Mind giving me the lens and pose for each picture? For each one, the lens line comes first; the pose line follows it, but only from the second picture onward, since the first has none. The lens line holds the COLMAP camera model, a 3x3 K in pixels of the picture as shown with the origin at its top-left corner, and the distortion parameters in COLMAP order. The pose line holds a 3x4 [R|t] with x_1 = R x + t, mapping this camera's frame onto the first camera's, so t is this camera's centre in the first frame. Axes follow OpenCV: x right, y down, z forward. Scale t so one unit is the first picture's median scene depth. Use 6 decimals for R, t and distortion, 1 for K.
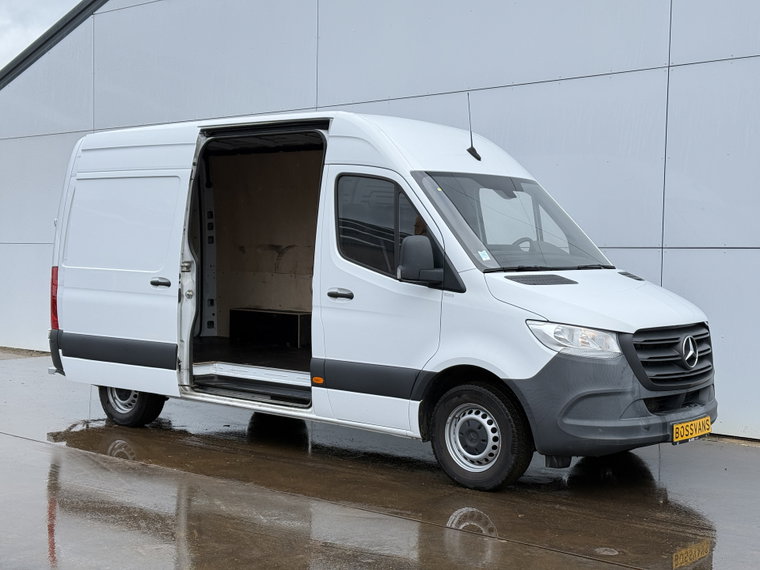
lens RADIAL K [[1077.1, 0, 380.0], [0, 1077.1, 285.0], [0, 0, 1]] dist [0.022459, 0.061732]
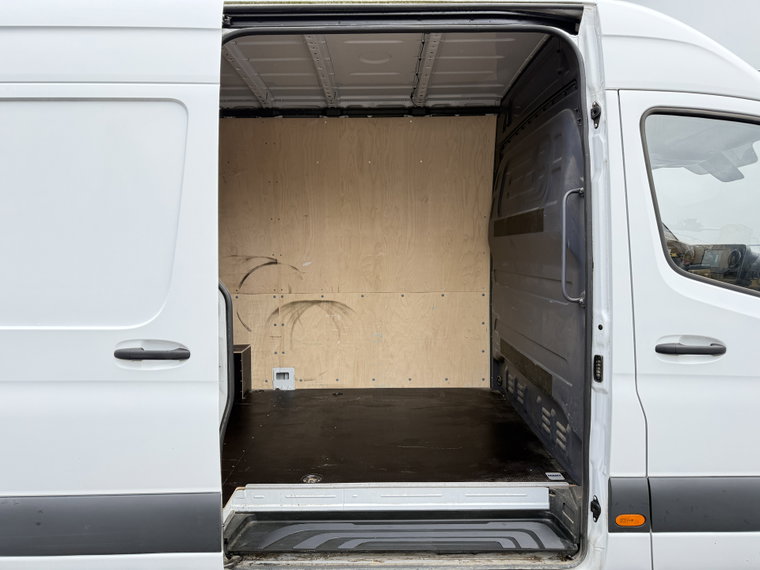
lens RADIAL K [[536.3, 0, 377.5], [0, 536.3, 280.0], [0, 0, 1]] dist [0.039760, -0.045315]
pose [[0.772562, -0.063180, 0.631788, -0.299297], [0.047809, 0.998001, 0.041340, -0.039451], [-0.633137, -0.001732, 0.774038, 0.872700]]
